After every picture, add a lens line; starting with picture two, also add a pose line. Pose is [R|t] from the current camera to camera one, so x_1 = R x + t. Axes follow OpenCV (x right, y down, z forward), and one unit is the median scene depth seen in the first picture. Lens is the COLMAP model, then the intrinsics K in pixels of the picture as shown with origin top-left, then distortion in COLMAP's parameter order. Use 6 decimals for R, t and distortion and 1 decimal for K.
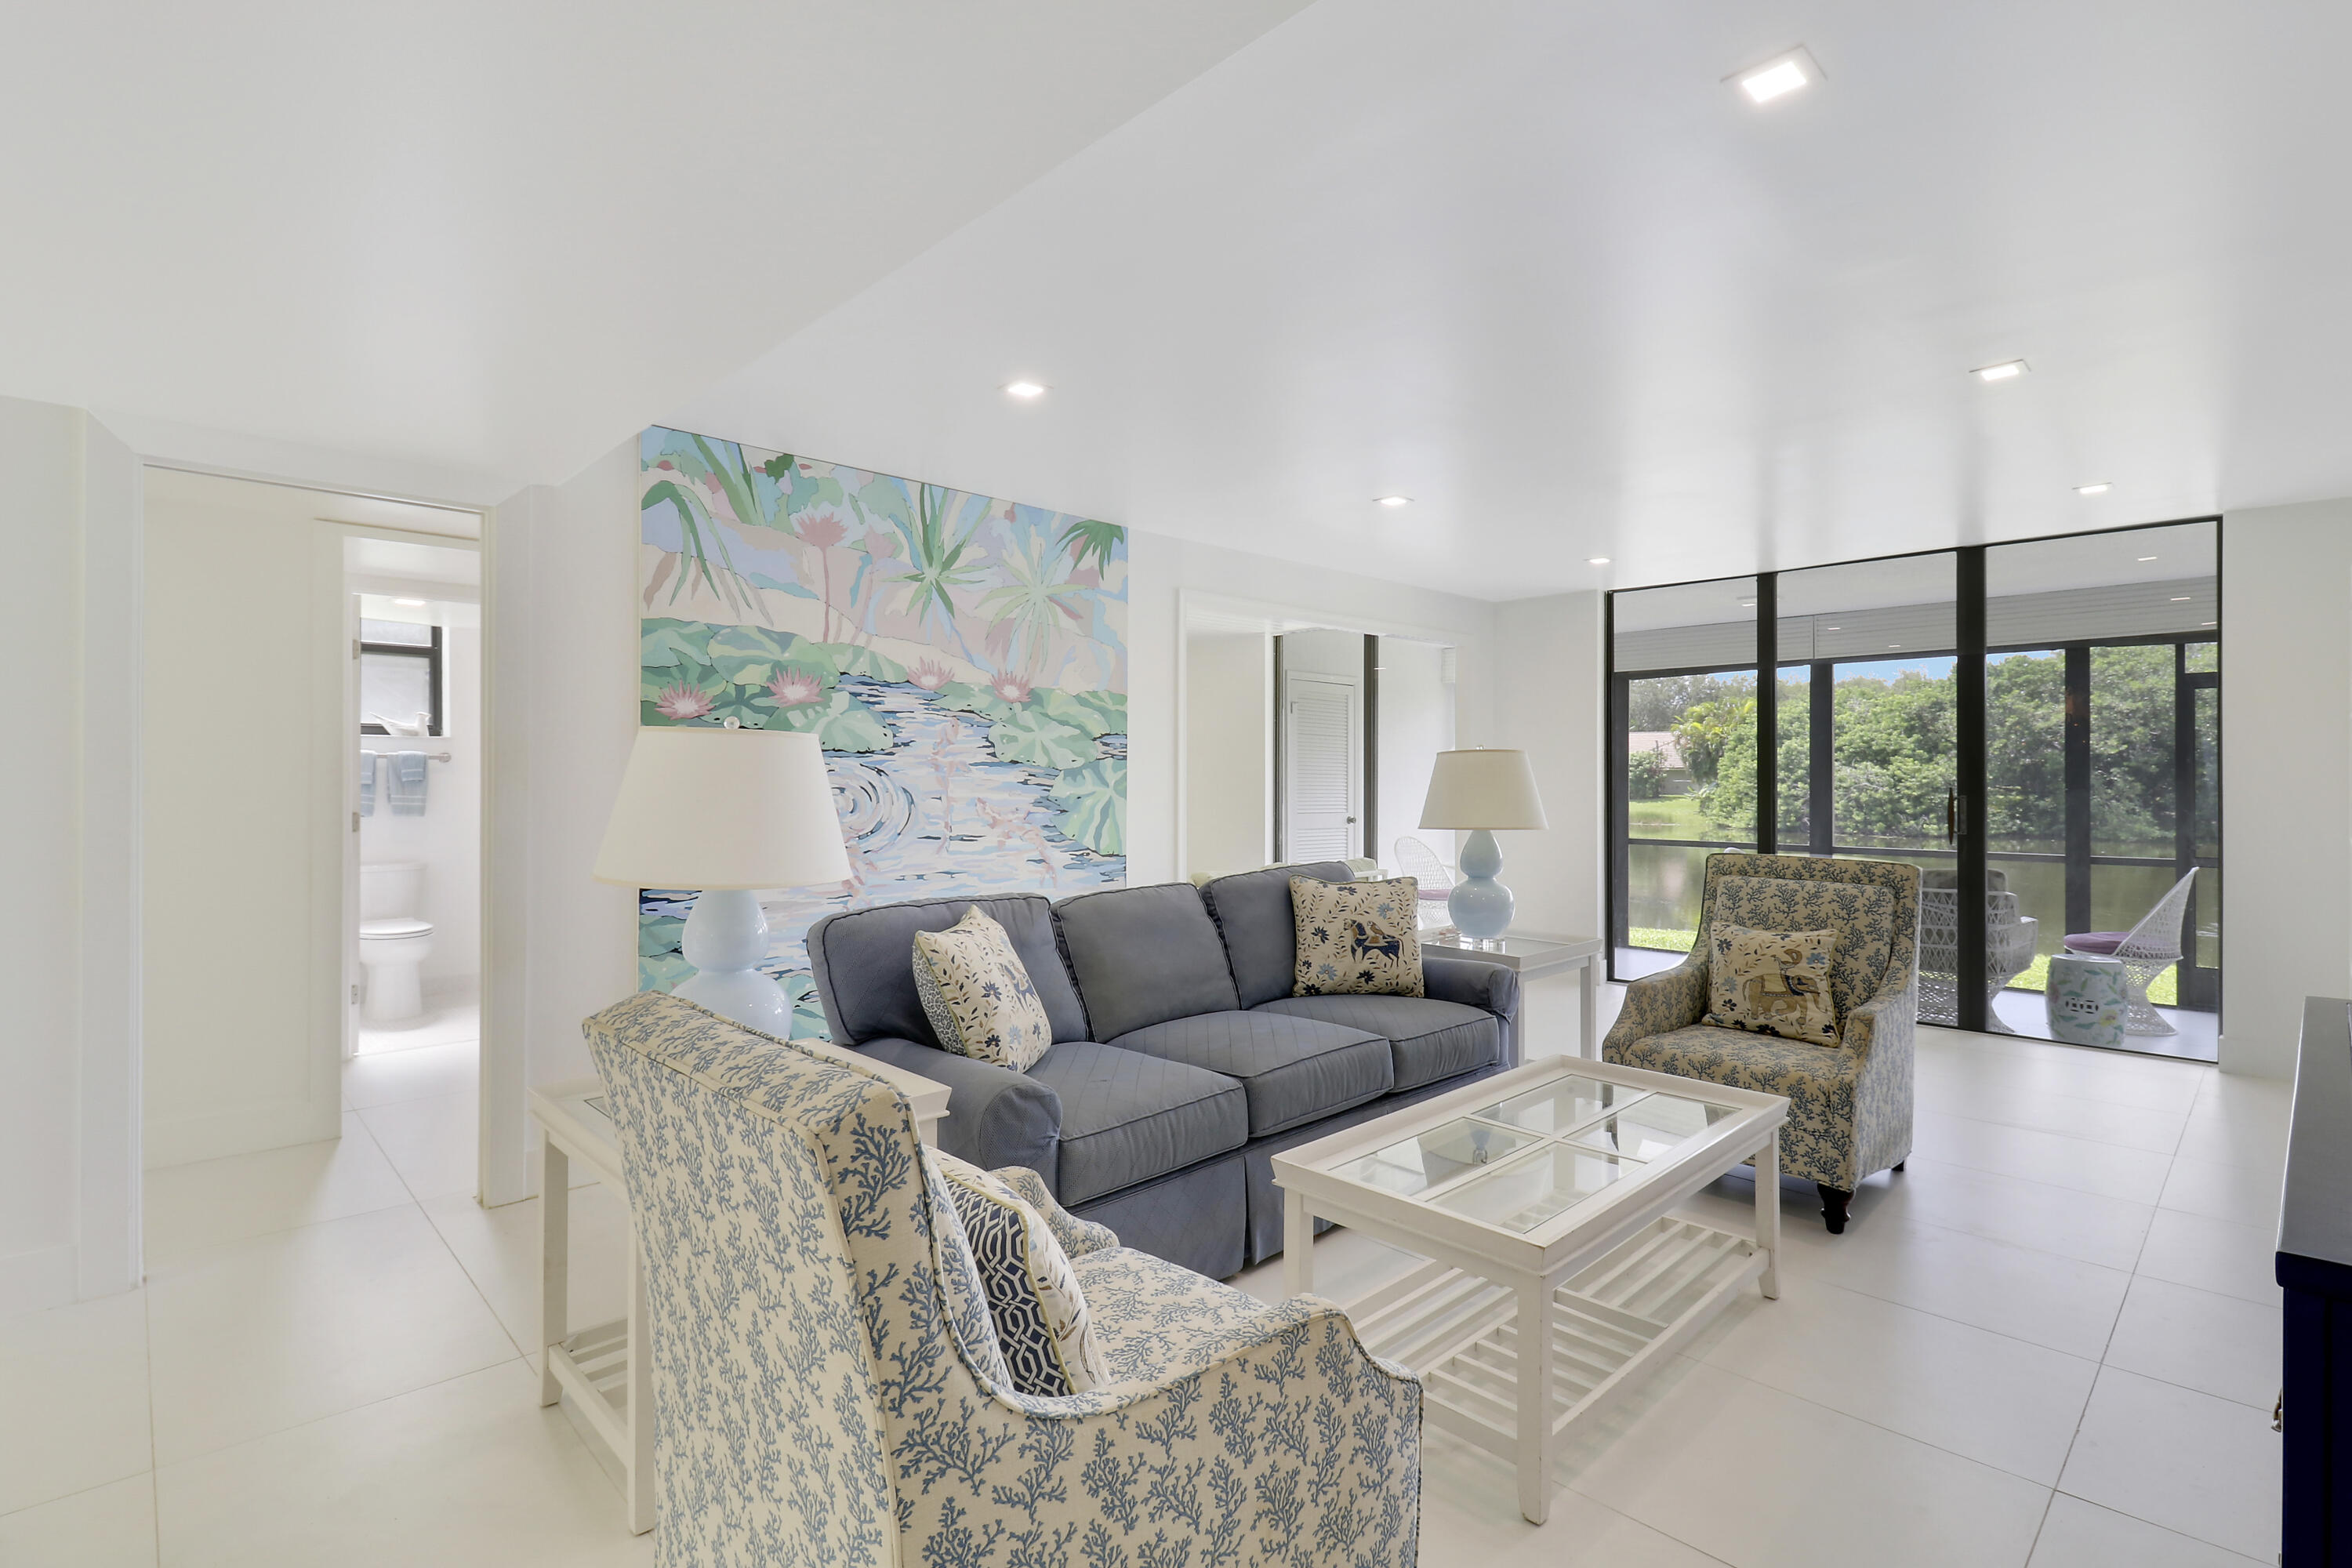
lens RADIAL K [[1109.4, 0, 1156.6], [0, 1109.4, 749.8], [0, 0, 1]] dist [-0.000043, -0.016637]
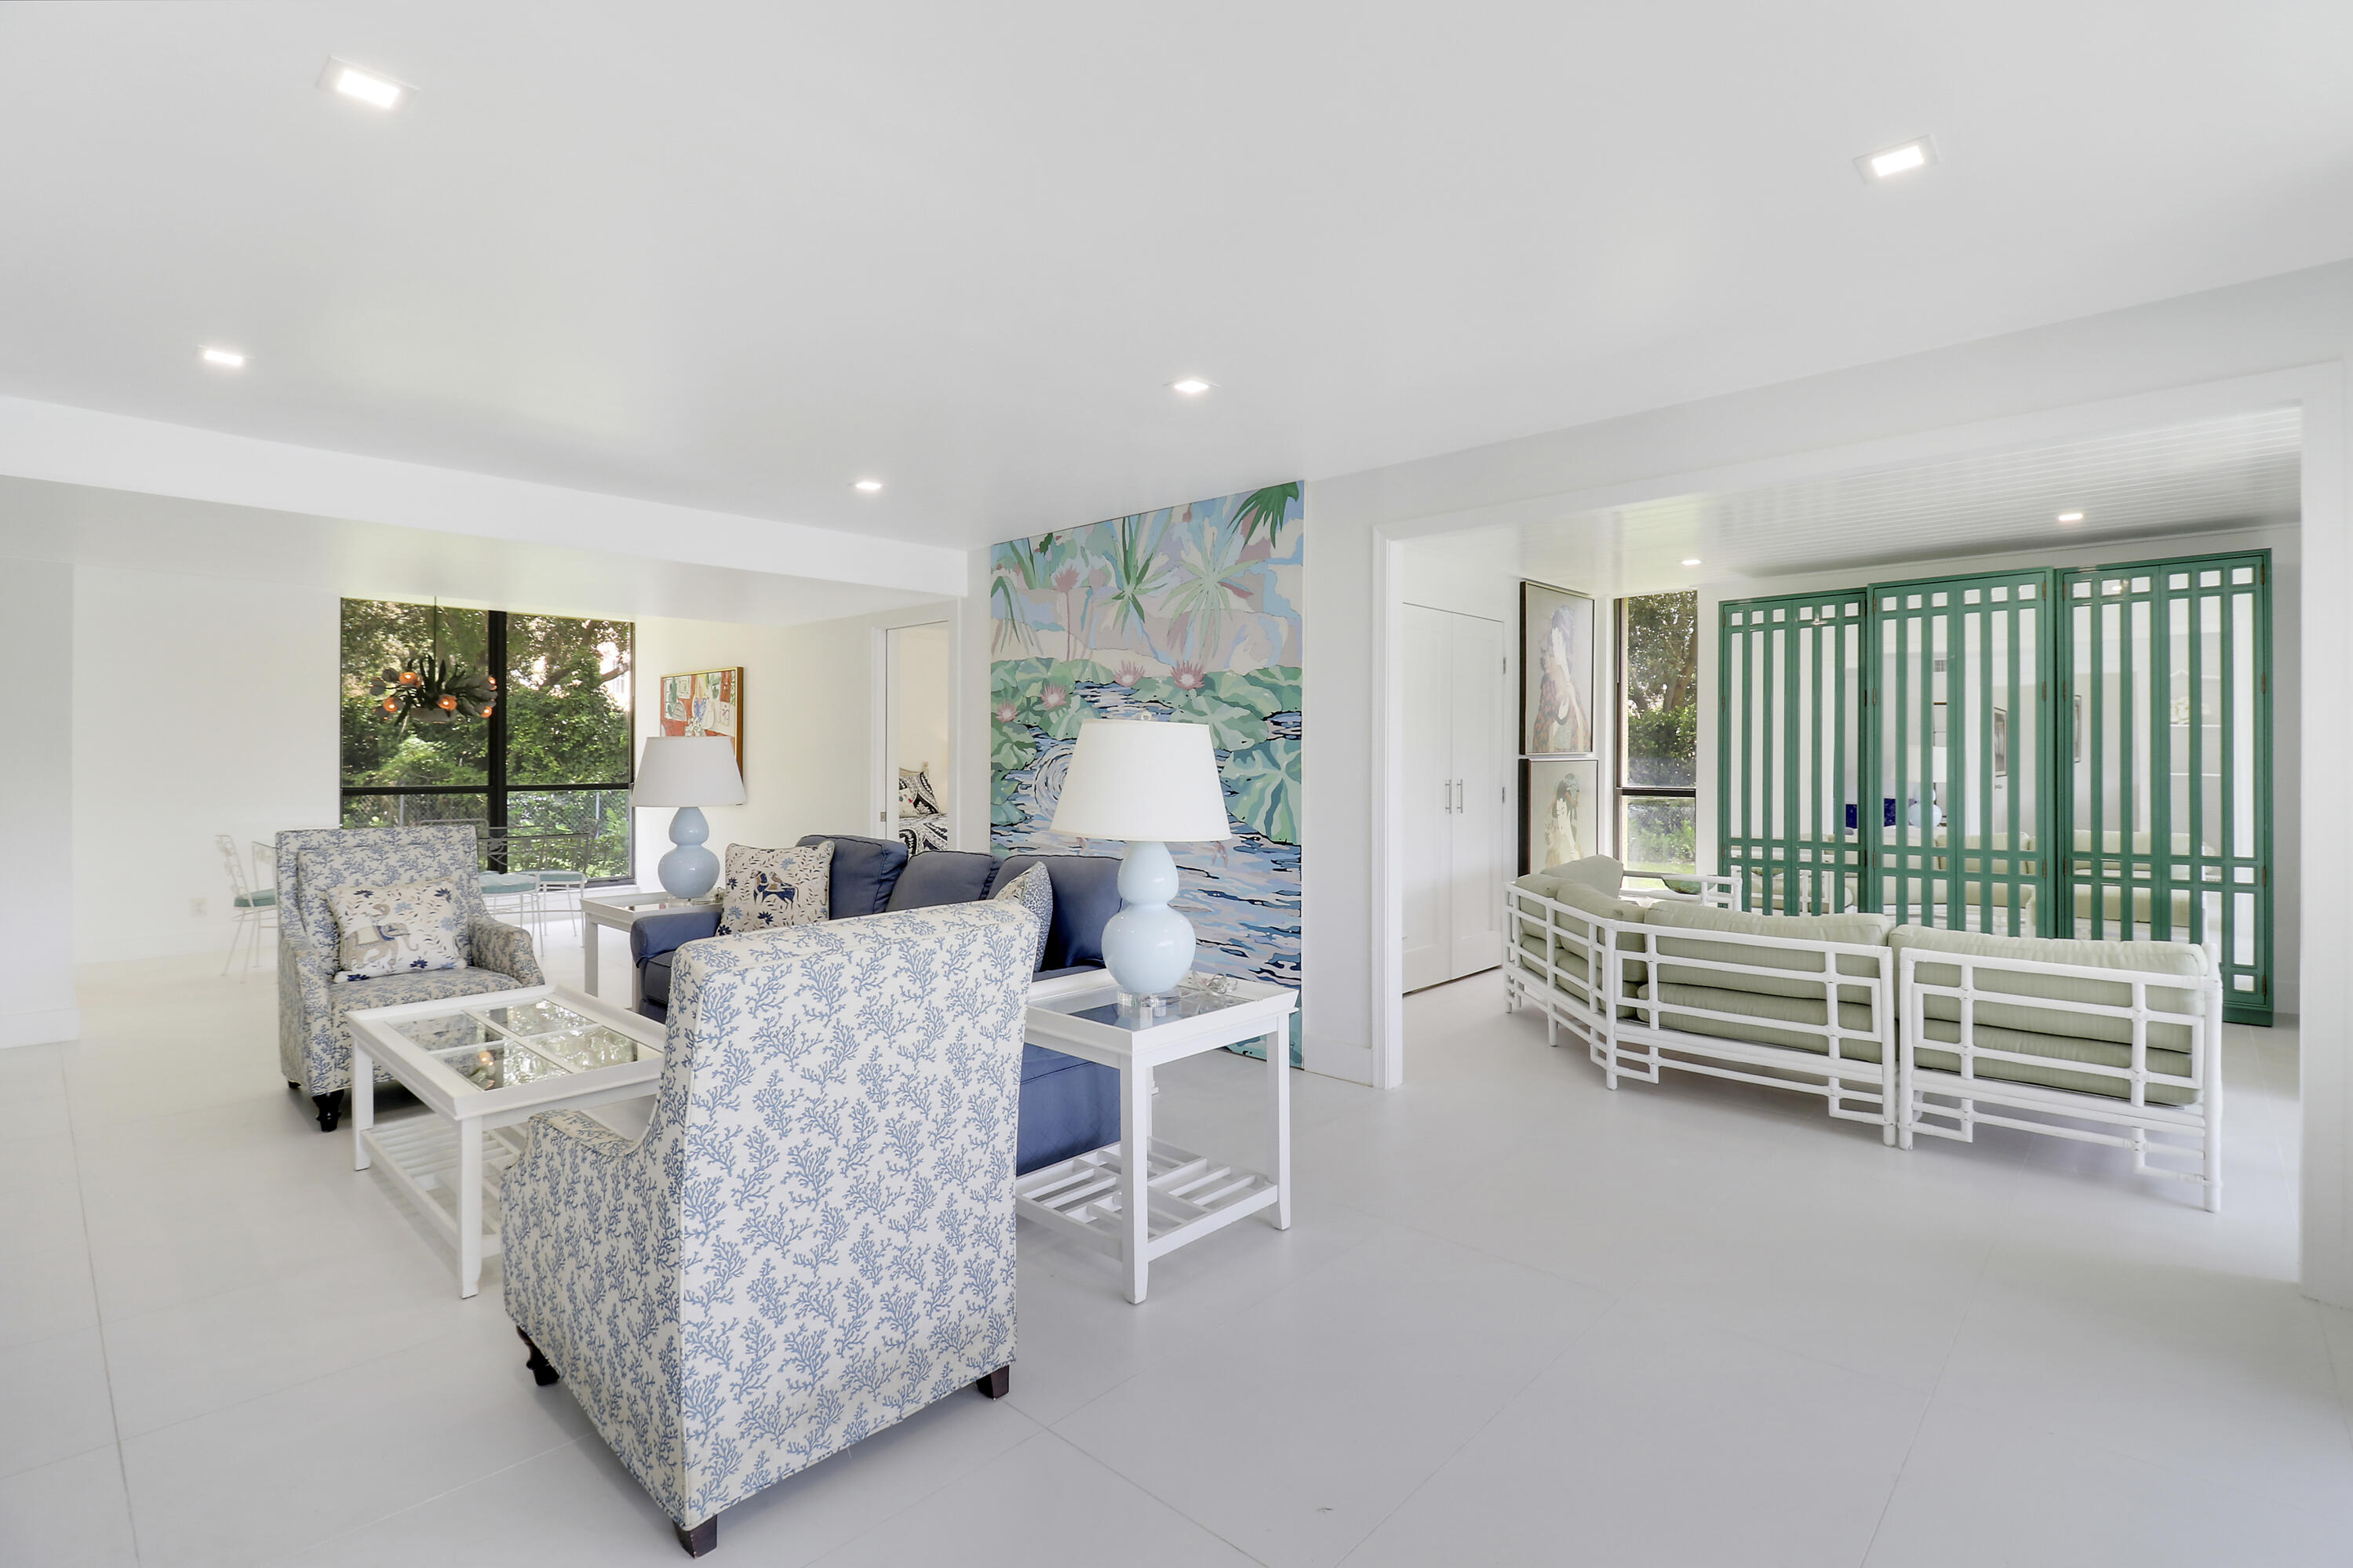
lens RADIAL K [[1109.7, 0, 1181.6], [0, 1109.7, 727.6], [0, 0, 1]] dist [-0.000043, -0.016637]
pose [[0.052877, -0.026982, -0.998236, 0.999056], [0.026609, 0.999318, -0.025601, 0.023156], [0.998246, -0.025209, 0.053559, 0.987204]]
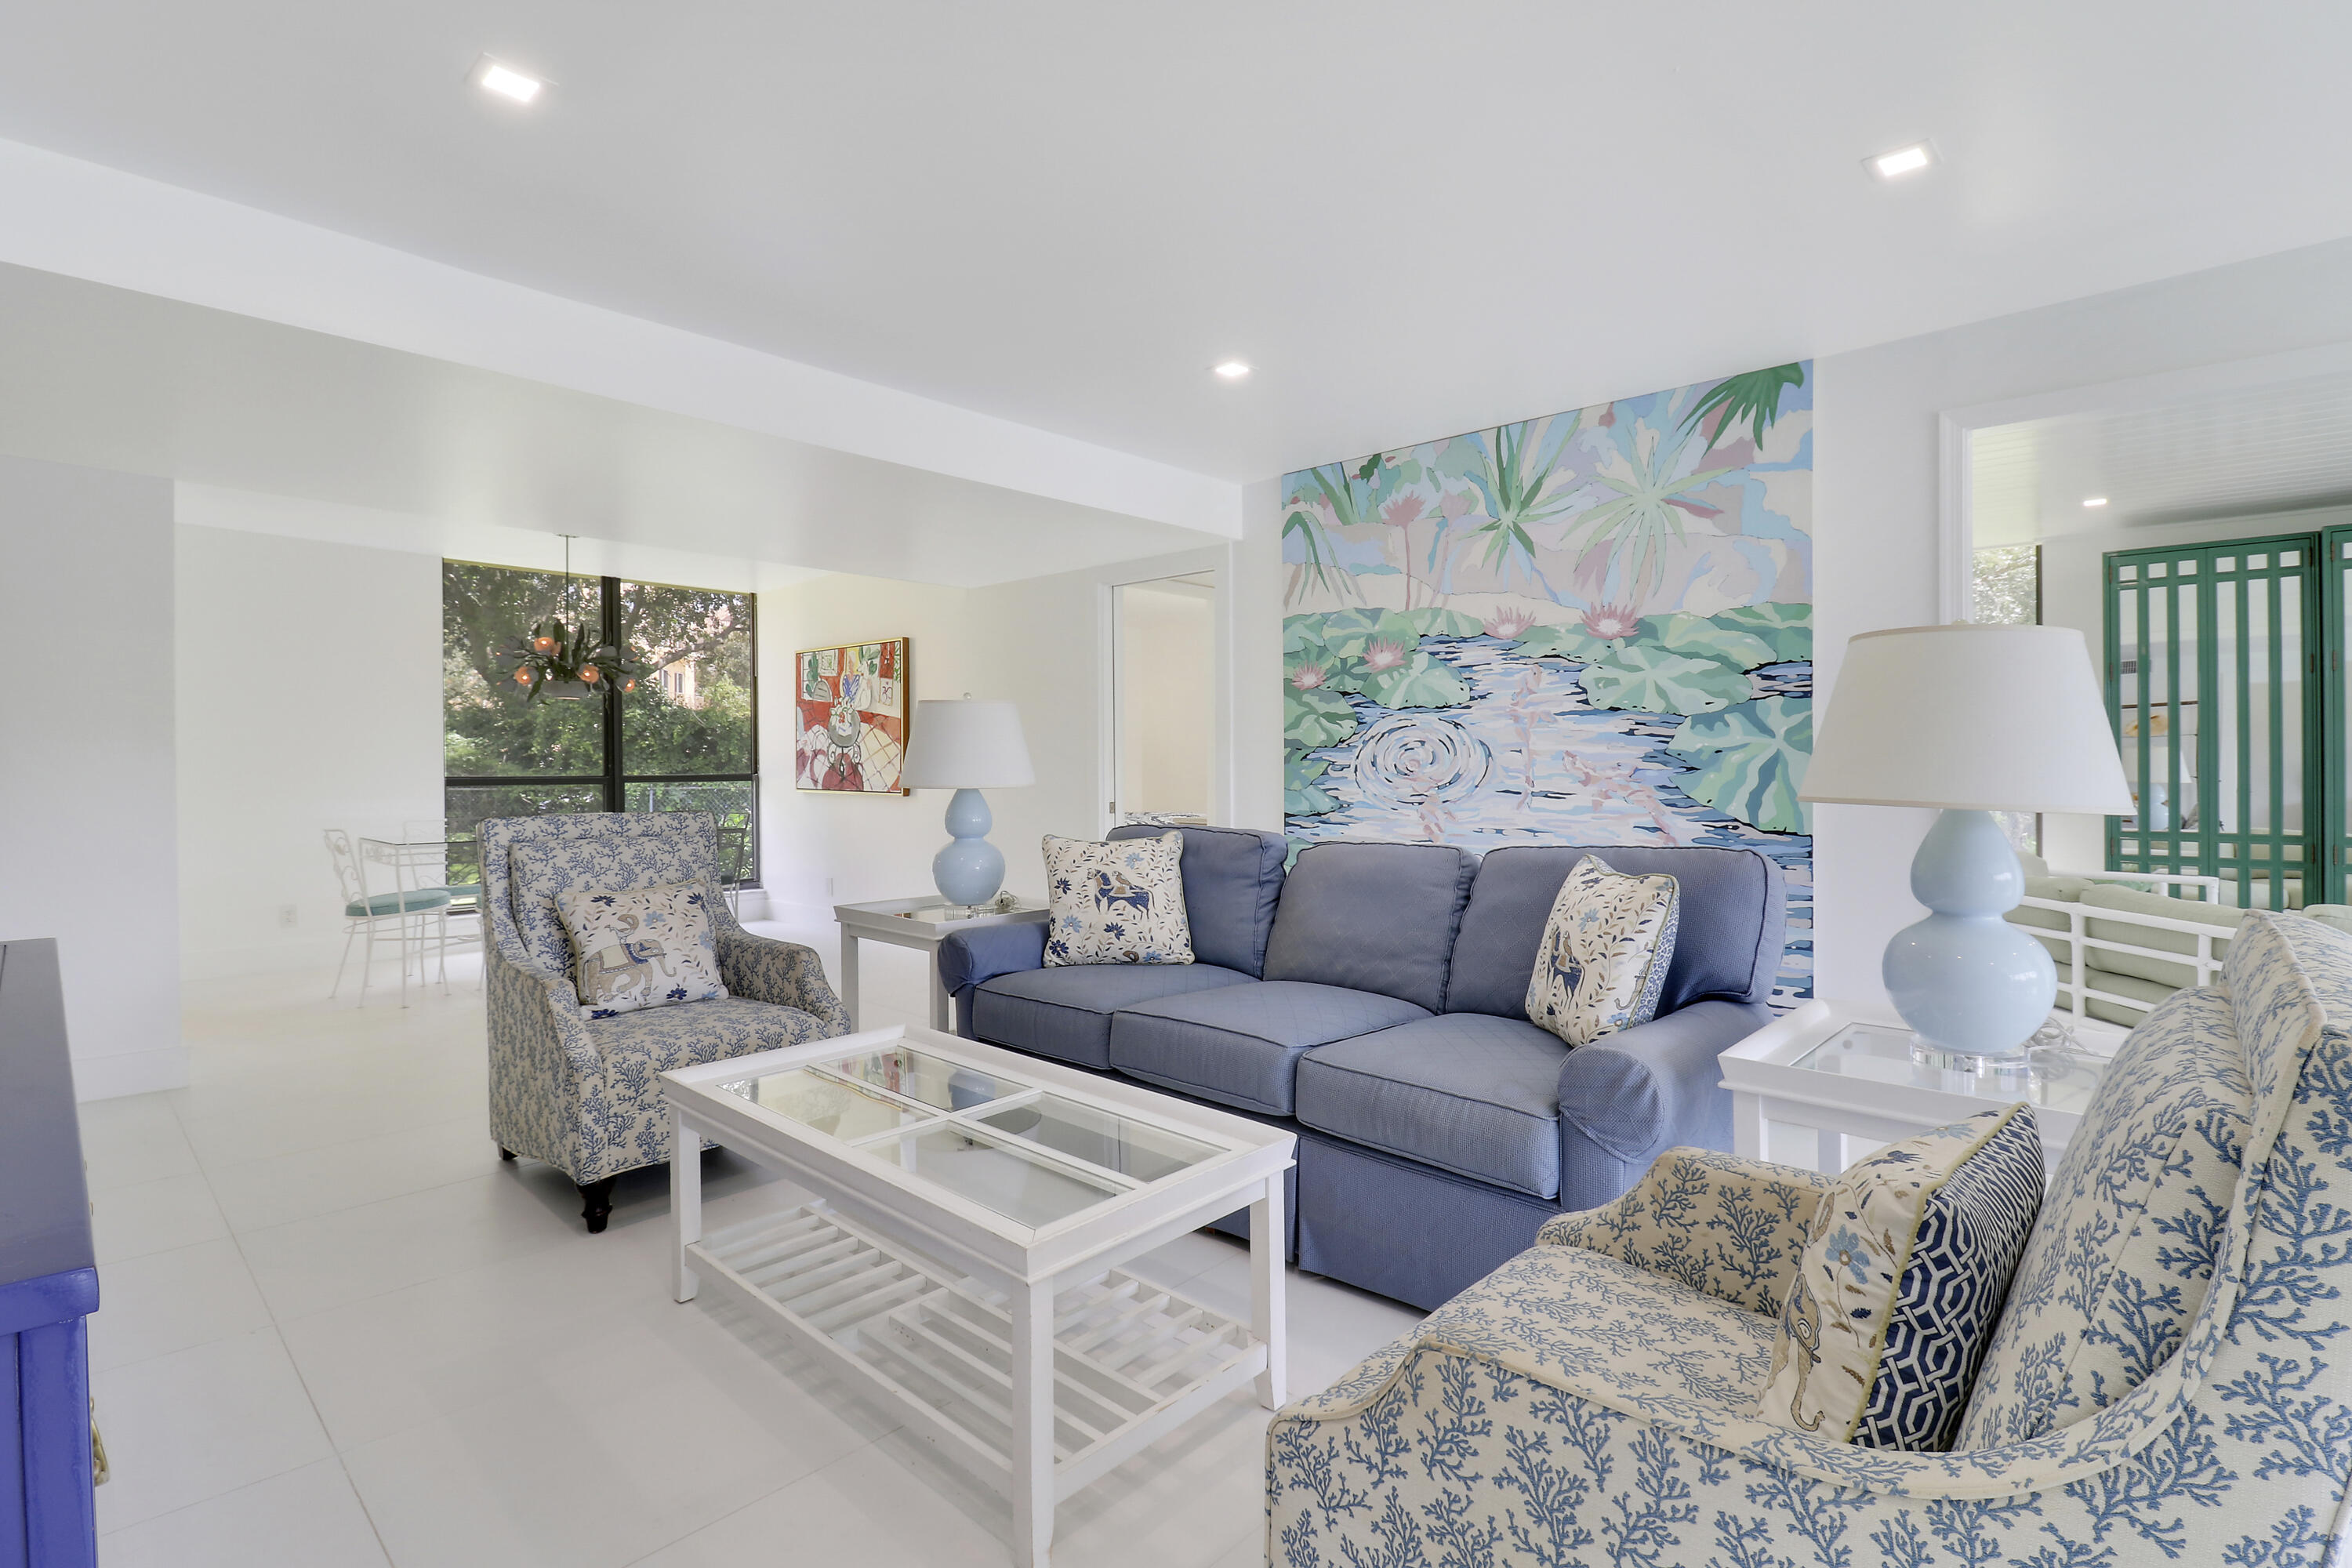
lens RADIAL K [[1109.4, 0, 1181.3], [0, 1109.4, 745.6], [0, 0, 1]] dist [-0.000043, -0.016637]
pose [[0.054826, -0.014474, -0.998391, 0.736477], [0.027272, 0.999544, -0.012994, 0.043348], [0.998123, -0.026516, 0.055196, 0.657828]]
